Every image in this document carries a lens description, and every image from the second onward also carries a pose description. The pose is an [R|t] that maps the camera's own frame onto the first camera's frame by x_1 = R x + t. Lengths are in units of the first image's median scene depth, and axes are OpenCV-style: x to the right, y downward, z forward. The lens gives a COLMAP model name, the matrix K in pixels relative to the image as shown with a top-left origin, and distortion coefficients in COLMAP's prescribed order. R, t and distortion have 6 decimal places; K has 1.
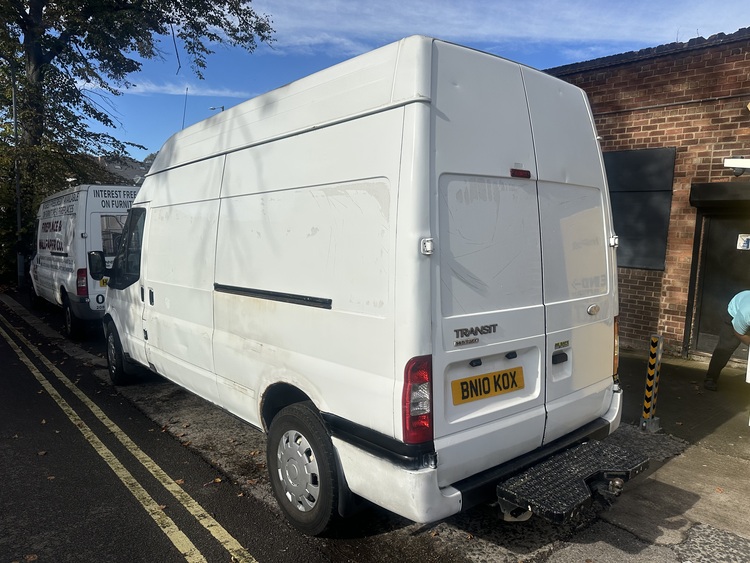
lens RADIAL K [[532.0, 0, 375.0], [0, 532.0, 281.5], [0, 0, 1]] dist [-0.002143, -0.001516]
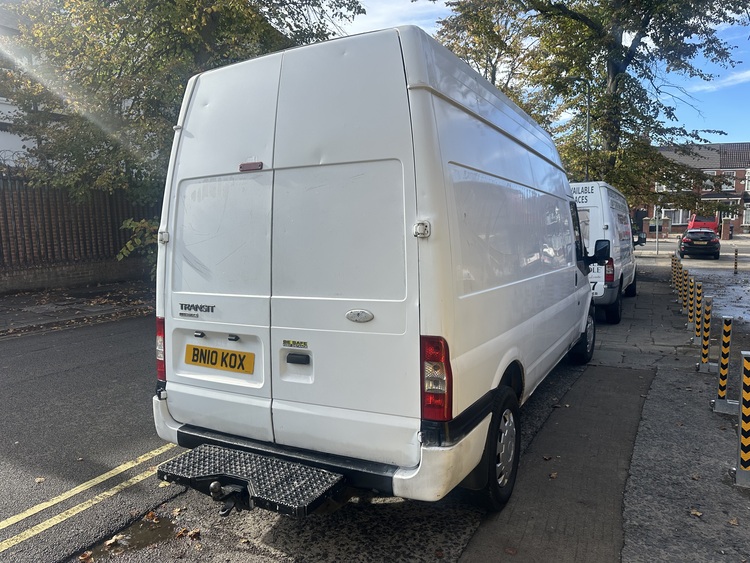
lens RADIAL K [[526.3, 0, 375.0], [0, 526.3, 281.5], [0, 0, 1]] dist [0.018442, -0.002796]
pose [[0.394156, 0.065346, -0.916717, 1.318031], [-0.059306, 0.997199, 0.045583, -0.040544], [0.917128, 0.036400, 0.396928, 0.818326]]
